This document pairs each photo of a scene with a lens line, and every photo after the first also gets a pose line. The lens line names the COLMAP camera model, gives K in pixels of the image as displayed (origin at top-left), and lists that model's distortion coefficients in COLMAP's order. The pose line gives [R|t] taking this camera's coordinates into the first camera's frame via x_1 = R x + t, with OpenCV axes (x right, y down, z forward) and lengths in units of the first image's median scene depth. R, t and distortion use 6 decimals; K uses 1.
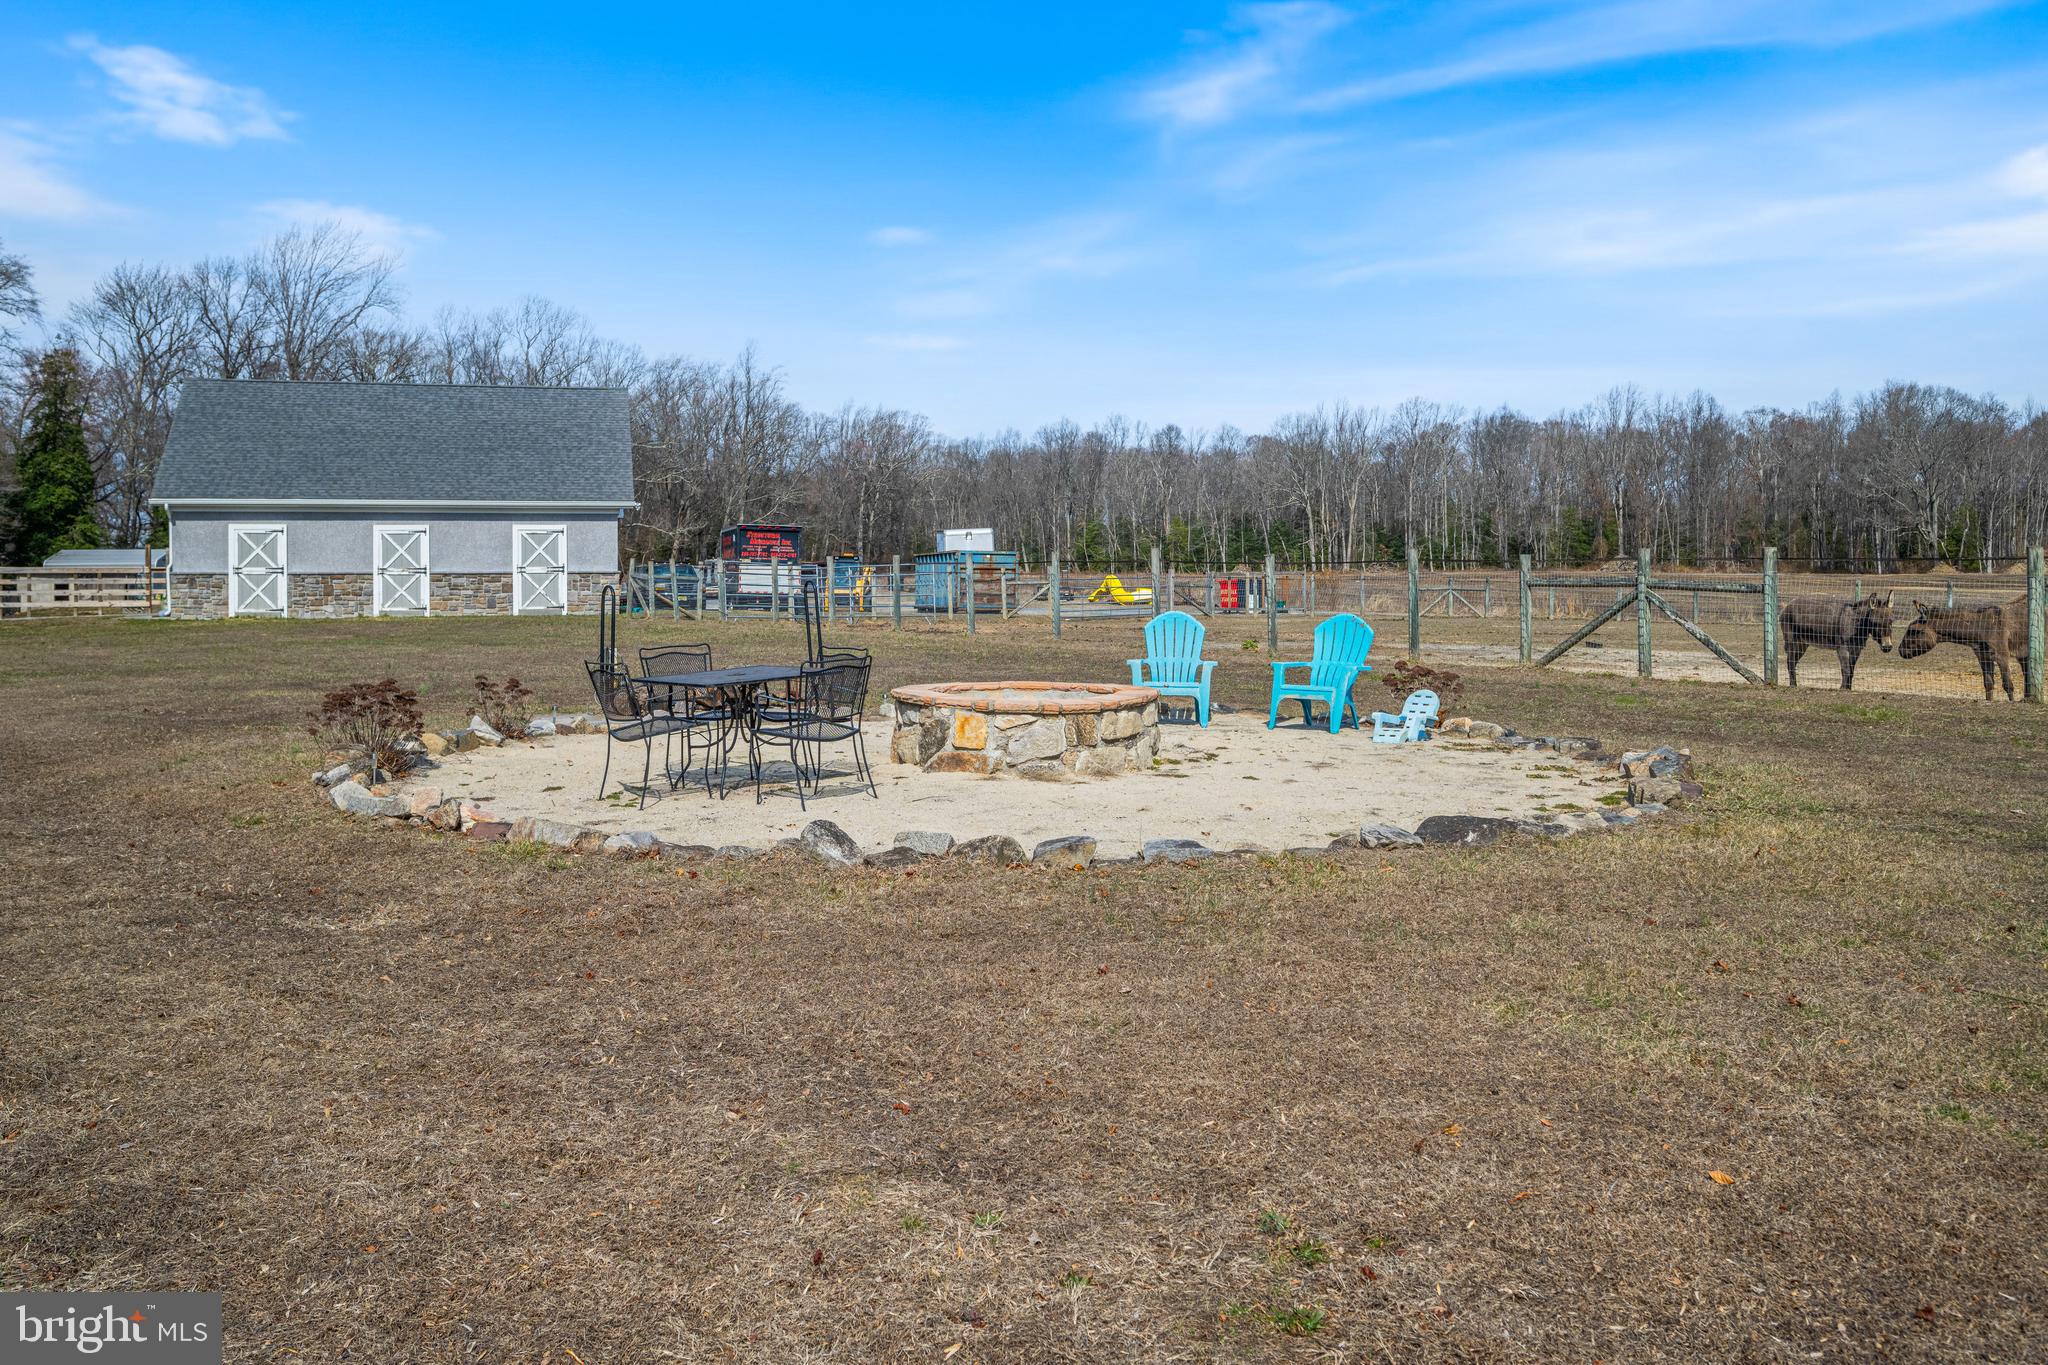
lens RADIAL K [[1692.2, 0, 1024.0], [0, 1692.2, 682.5], [0, 0, 1]] dist [-0.013995, -0.004202]
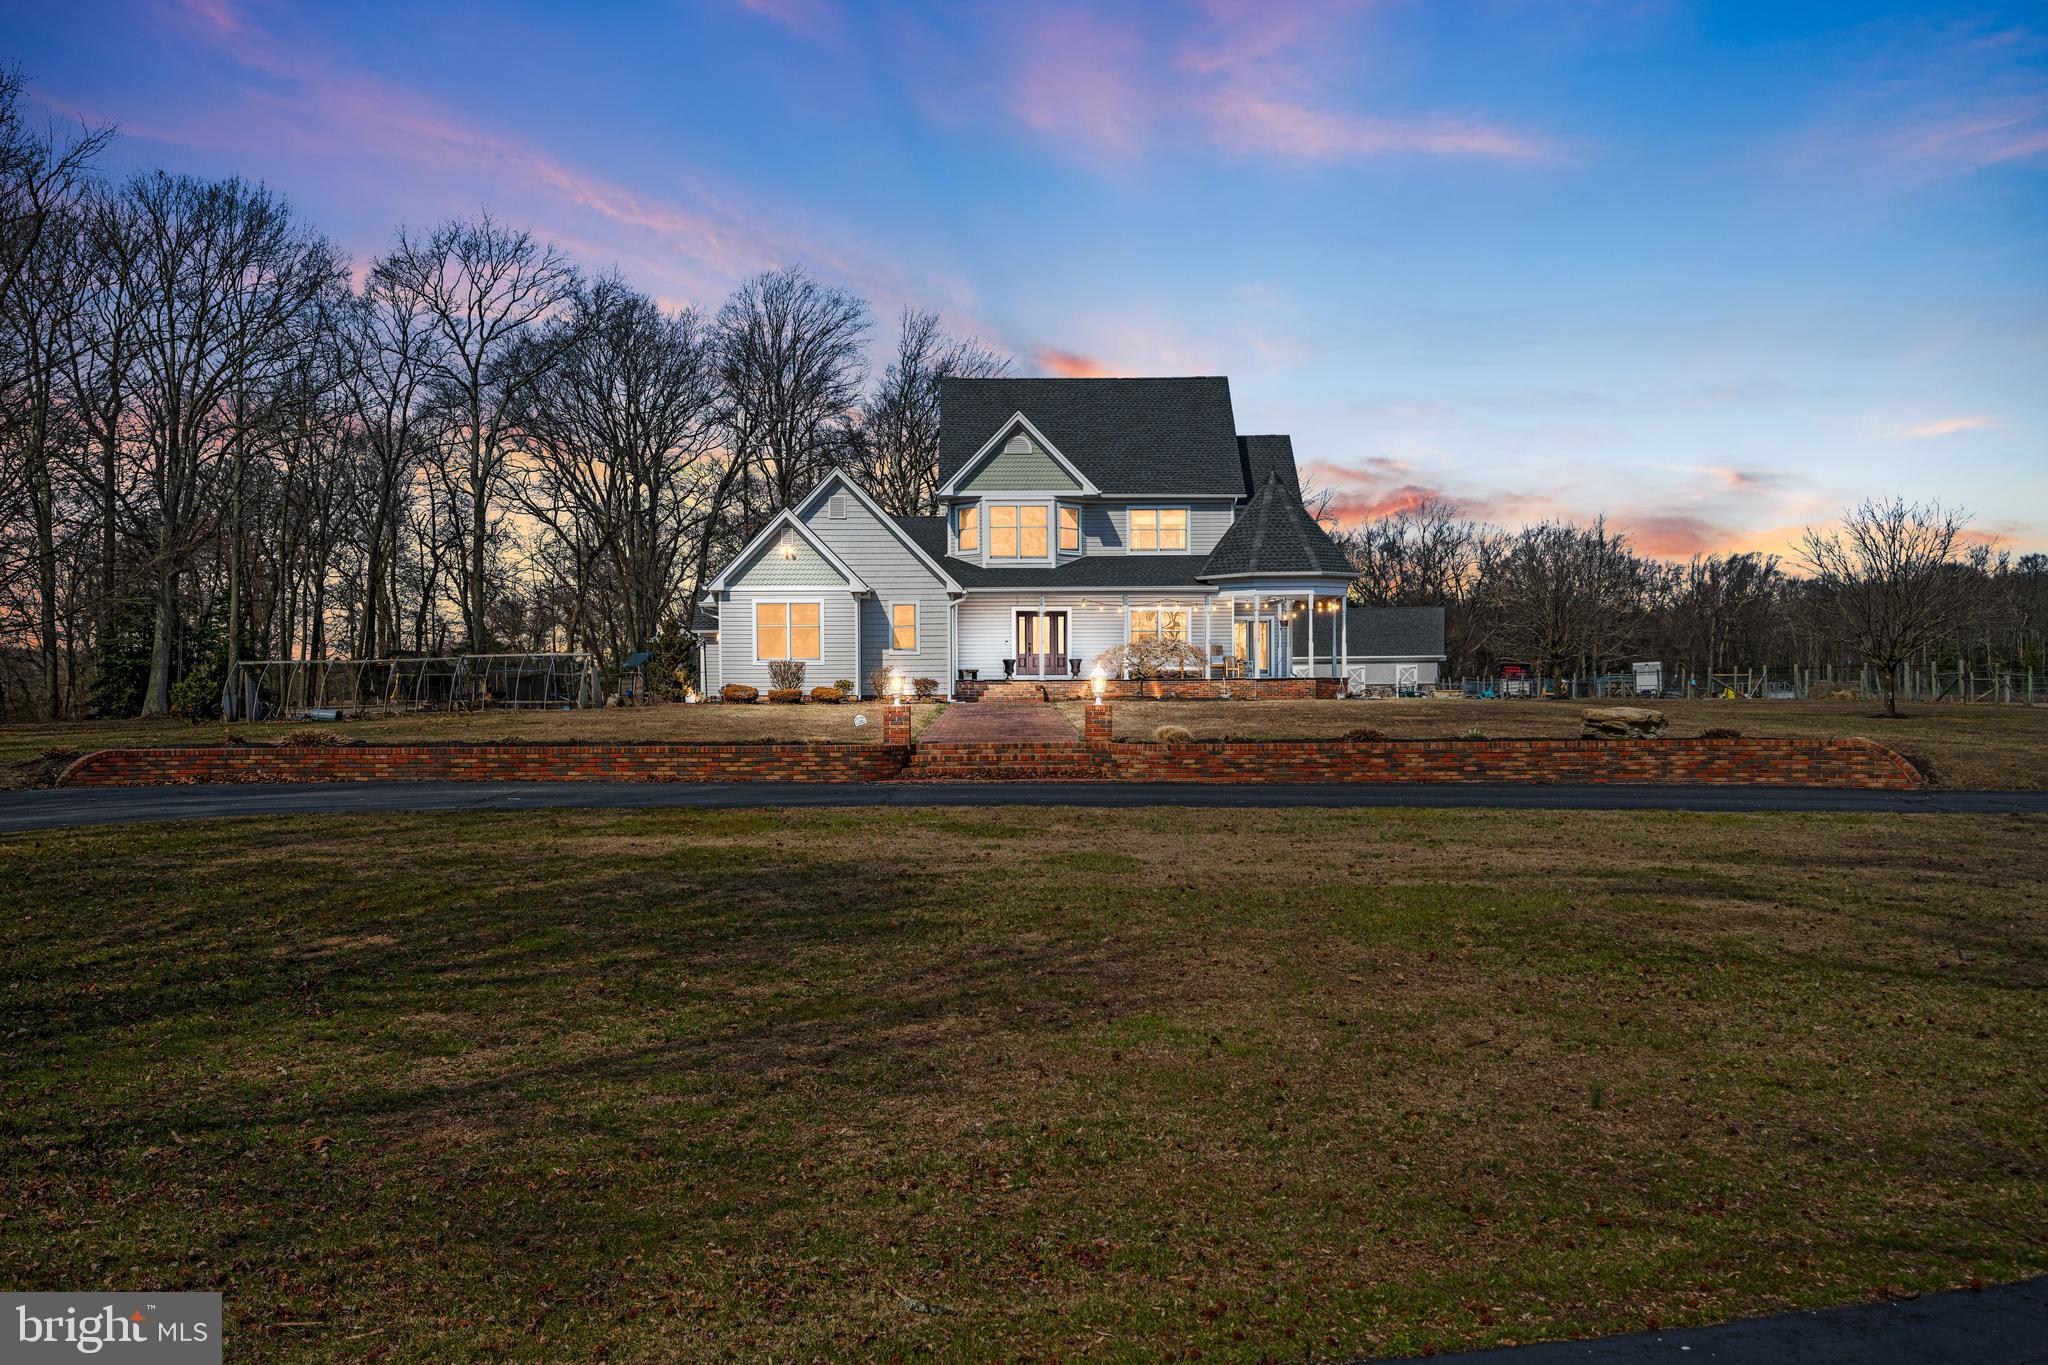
lens RADIAL K [[1793.4, 0, 1024.0], [0, 1793.4, 682.5], [0, 0, 1]] dist [-0.005608, -0.004603]
pose [[0.871648, -0.001107, -0.490131, 0.146066], [-0.035738, 0.997192, -0.065809, 0.036076], [0.488827, 0.074879, 0.869161, -0.445959]]
